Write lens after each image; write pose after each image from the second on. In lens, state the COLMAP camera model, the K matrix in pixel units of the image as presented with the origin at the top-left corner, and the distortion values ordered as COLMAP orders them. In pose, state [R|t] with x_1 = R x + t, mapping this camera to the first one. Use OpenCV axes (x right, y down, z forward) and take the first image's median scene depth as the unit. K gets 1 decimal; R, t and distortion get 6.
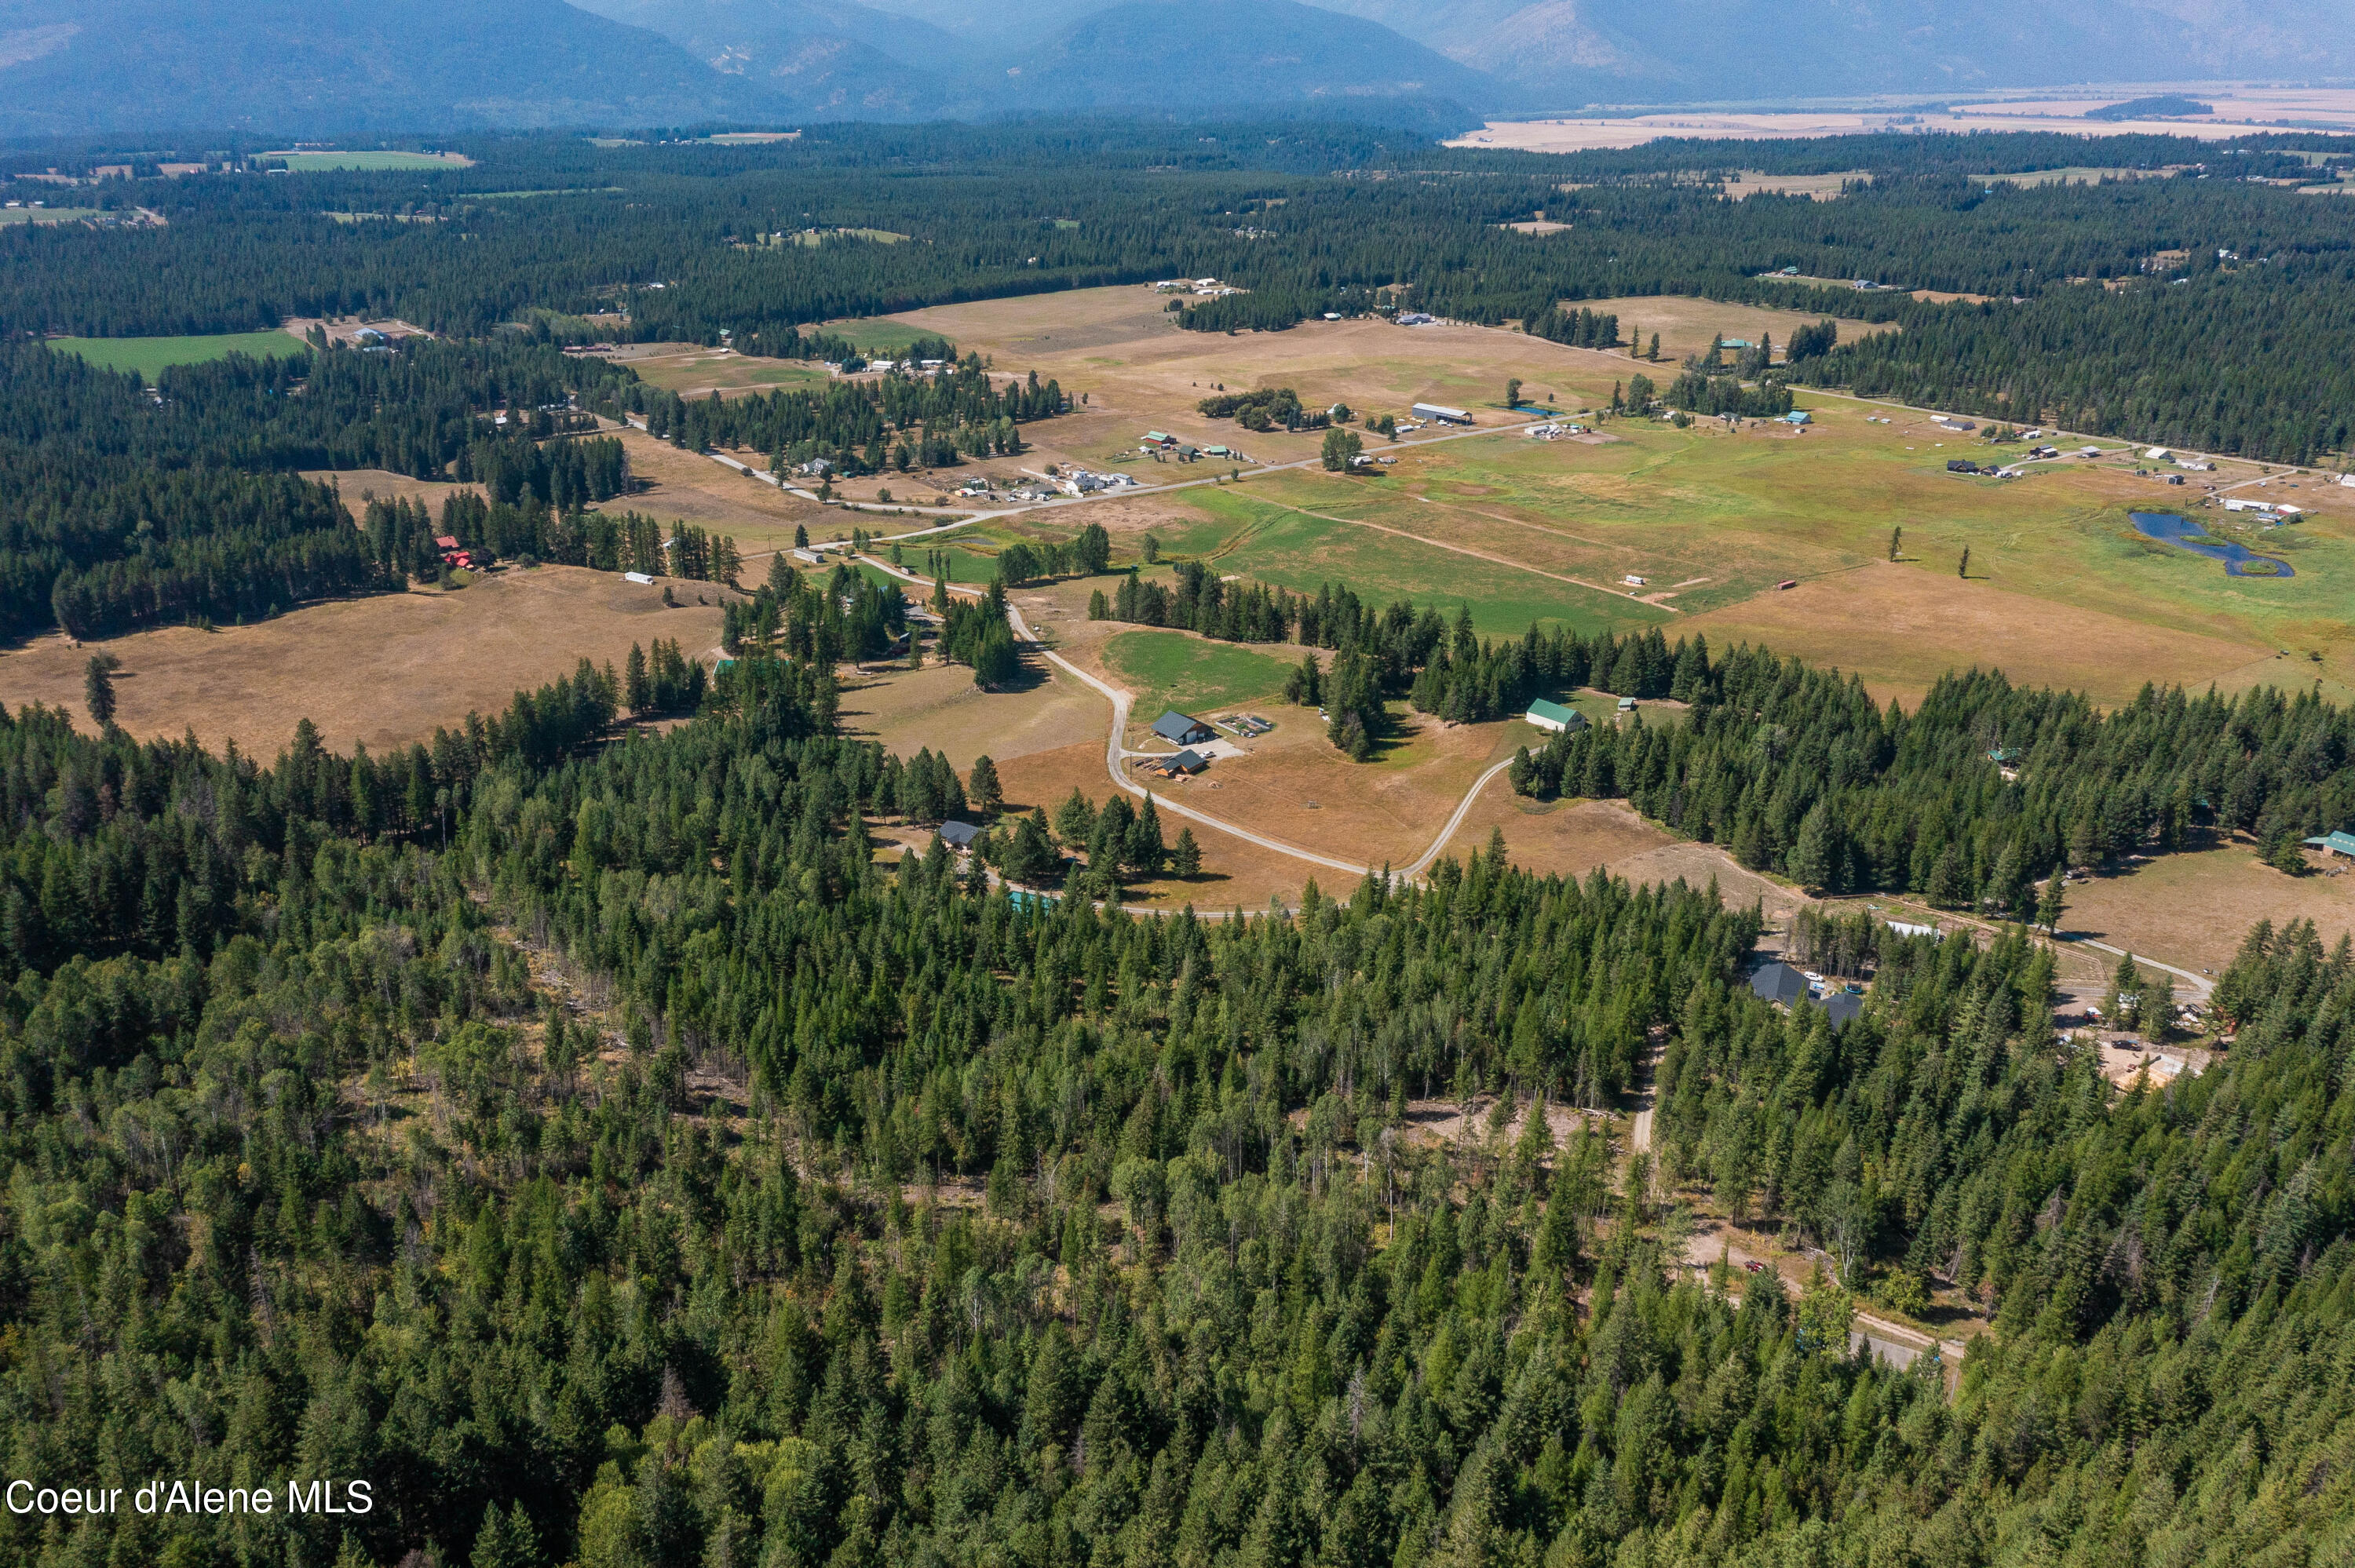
lens RADIAL K [[1849.4, 0, 1177.3], [0, 1849.4, 789.5], [0, 0, 1]] dist [-0.005340, 0.037375]
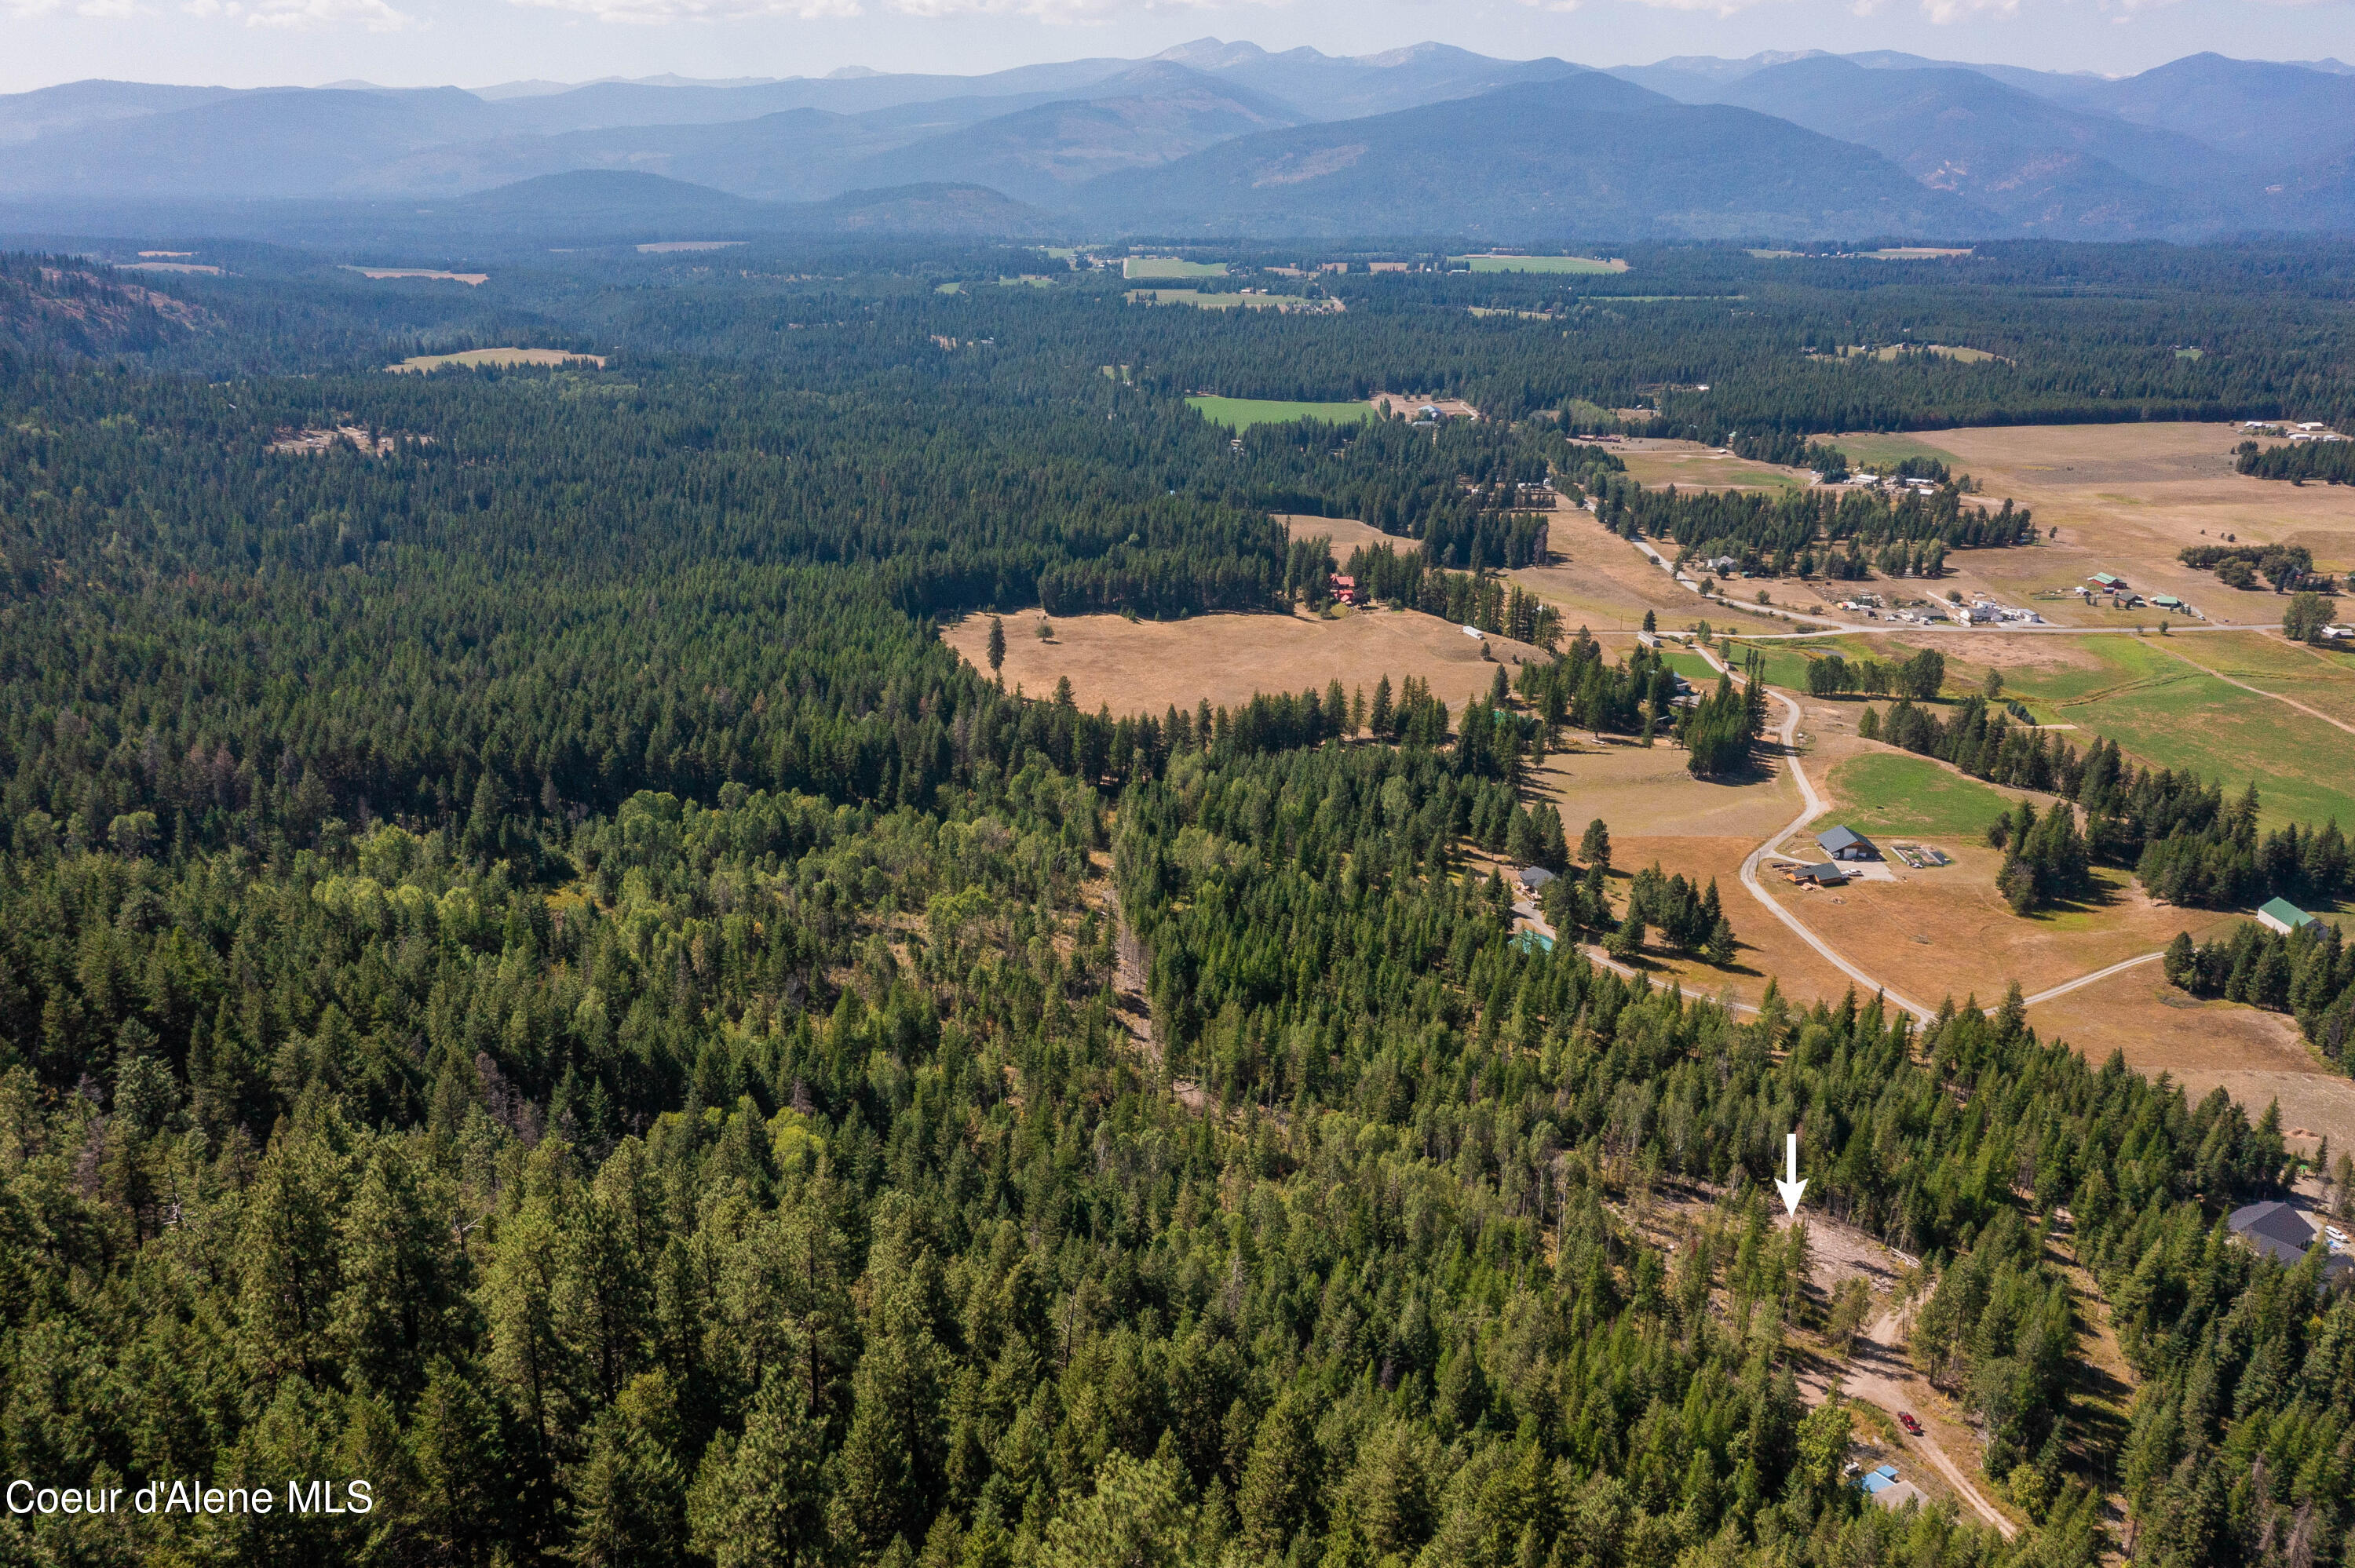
lens RADIAL K [[1849.4, 0, 1175.6], [0, 1849.4, 776.3], [0, 0, 1]] dist [-0.005340, 0.037375]
pose [[0.816071, 0.185508, -0.547370, 0.138993], [-0.218397, 0.975847, 0.005115, 0.002824], [0.535099, 0.115369, 0.836875, -0.014808]]
